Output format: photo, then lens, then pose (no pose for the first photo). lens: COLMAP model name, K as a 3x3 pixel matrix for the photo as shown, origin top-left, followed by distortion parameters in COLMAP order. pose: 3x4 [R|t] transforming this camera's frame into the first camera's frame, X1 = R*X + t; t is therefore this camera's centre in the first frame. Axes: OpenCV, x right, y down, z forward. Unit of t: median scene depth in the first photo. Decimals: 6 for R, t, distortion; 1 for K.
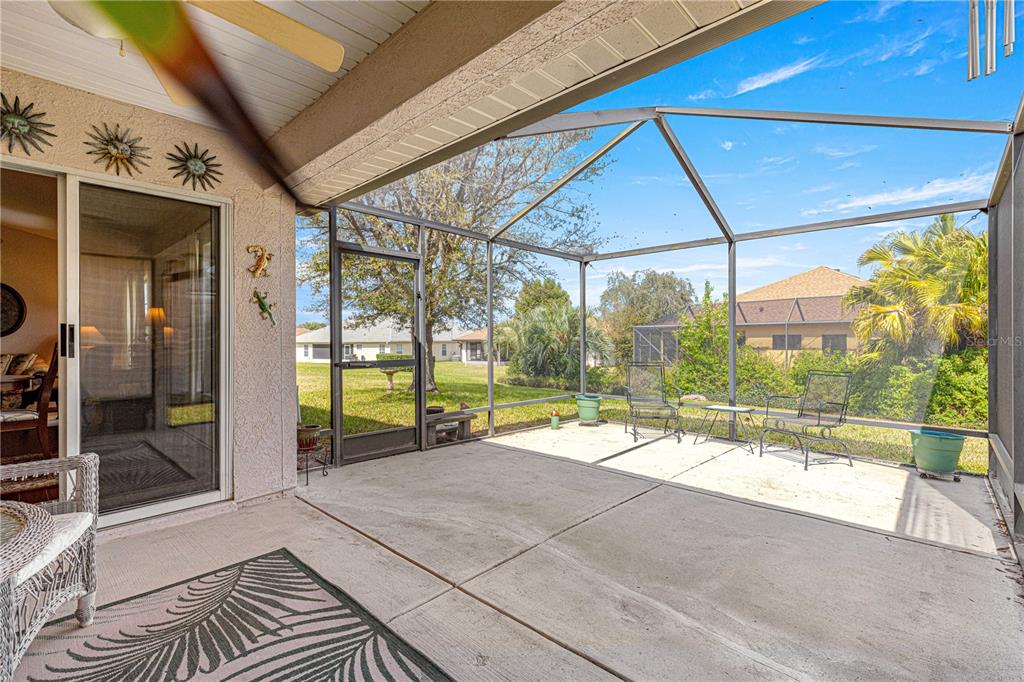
lens RADIAL K [[464.6, 0, 507.5], [0, 464.6, 345.5], [0, 0, 1]] dist [0.005153, 0.000022]
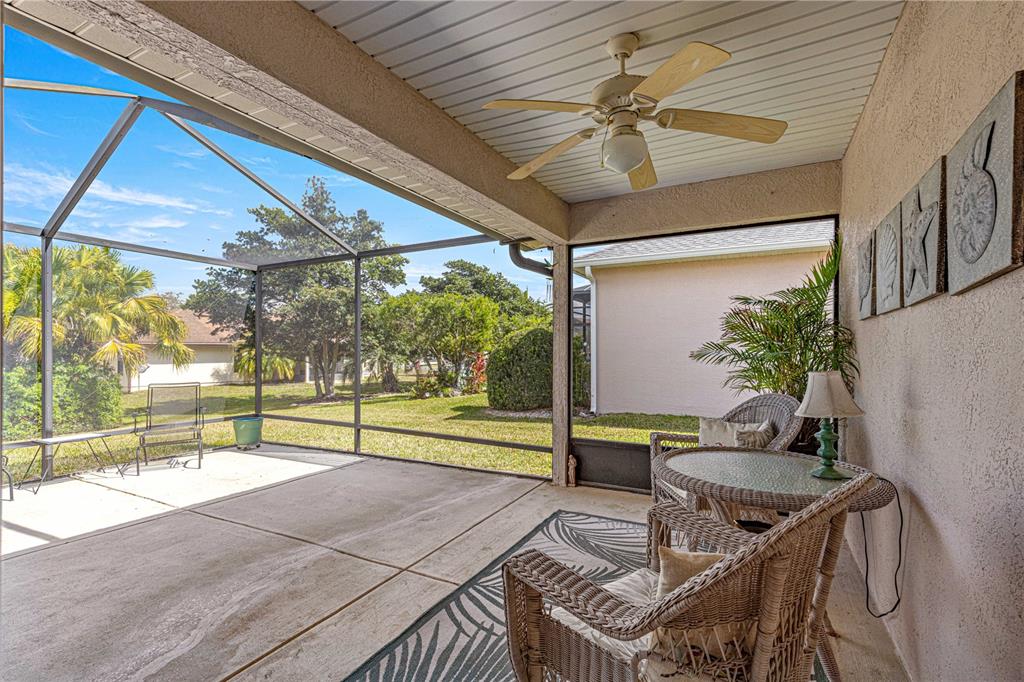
lens RADIAL K [[464.6, 0, 507.5], [0, 464.6, 345.5], [0, 0, 1]] dist [0.005153, 0.000022]
pose [[-0.251113, 0.008136, 0.967923, -1.225943], [0.011758, 0.999917, -0.005355, -0.051547], [-0.967886, 0.010036, -0.251188, 0.939505]]
